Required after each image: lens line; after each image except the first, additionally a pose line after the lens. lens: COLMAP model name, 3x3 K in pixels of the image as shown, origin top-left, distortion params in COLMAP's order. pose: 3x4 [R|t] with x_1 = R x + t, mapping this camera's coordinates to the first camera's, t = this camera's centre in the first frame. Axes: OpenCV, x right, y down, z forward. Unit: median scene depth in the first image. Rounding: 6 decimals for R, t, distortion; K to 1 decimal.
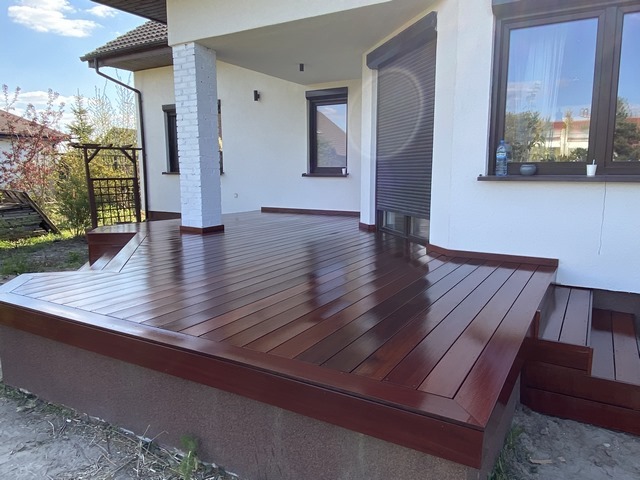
lens RADIAL K [[468.0, 0, 320.0], [0, 468.0, 240.0], [0, 0, 1]] dist [0.000142, 0.000095]
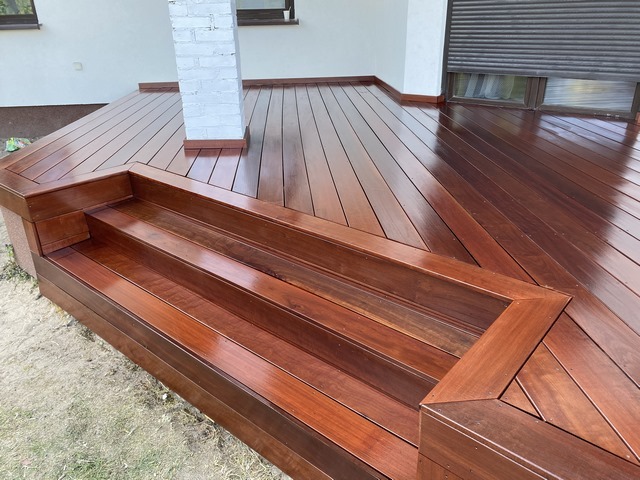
lens RADIAL K [[496.9, 0, 320.0], [0, 496.9, 240.0], [0, 0, 1]] dist [0.002237, 0.002288]
pose [[0.821231, -0.258821, 0.508519, -0.465777], [0.109039, 0.945968, 0.305376, -0.074458], [-0.560080, -0.195336, 0.805080, 0.460047]]
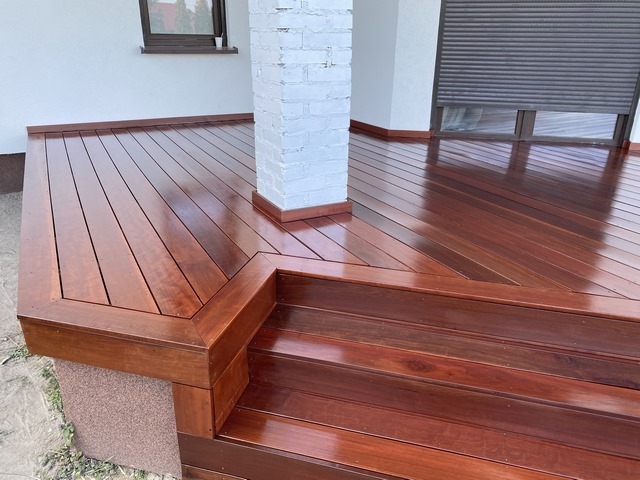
lens RADIAL K [[484.2, 0, 336.8], [0, 484.2, 243.0], [0, 0, 1]] dist [0.002836, 0.003680]
pose [[0.489493, -0.340635, 0.802723, -0.581642], [0.116551, 0.937844, 0.326901, -0.125273], [-0.864183, -0.066458, 0.498770, 0.750995]]
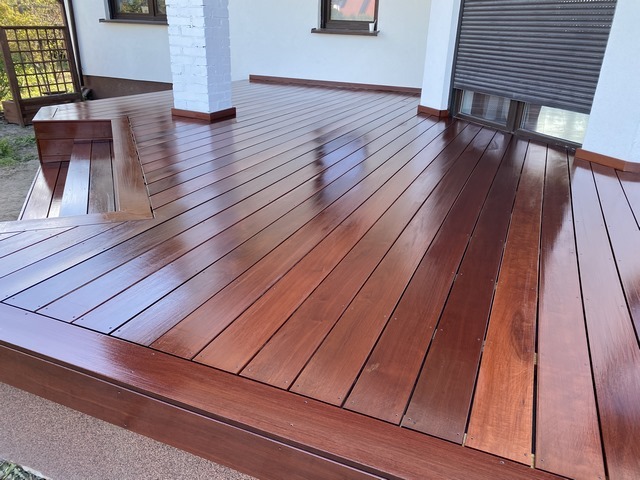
lens RADIAL K [[496.9, 0, 320.0], [0, 496.9, 240.0], [0, 0, 1]] dist [0.002237, 0.002288]
pose [[0.991757, -0.020377, 0.126499, -0.178295], [-0.013365, 0.965435, 0.260300, -0.035747], [-0.127431, -0.259845, 0.957205, 0.238309]]
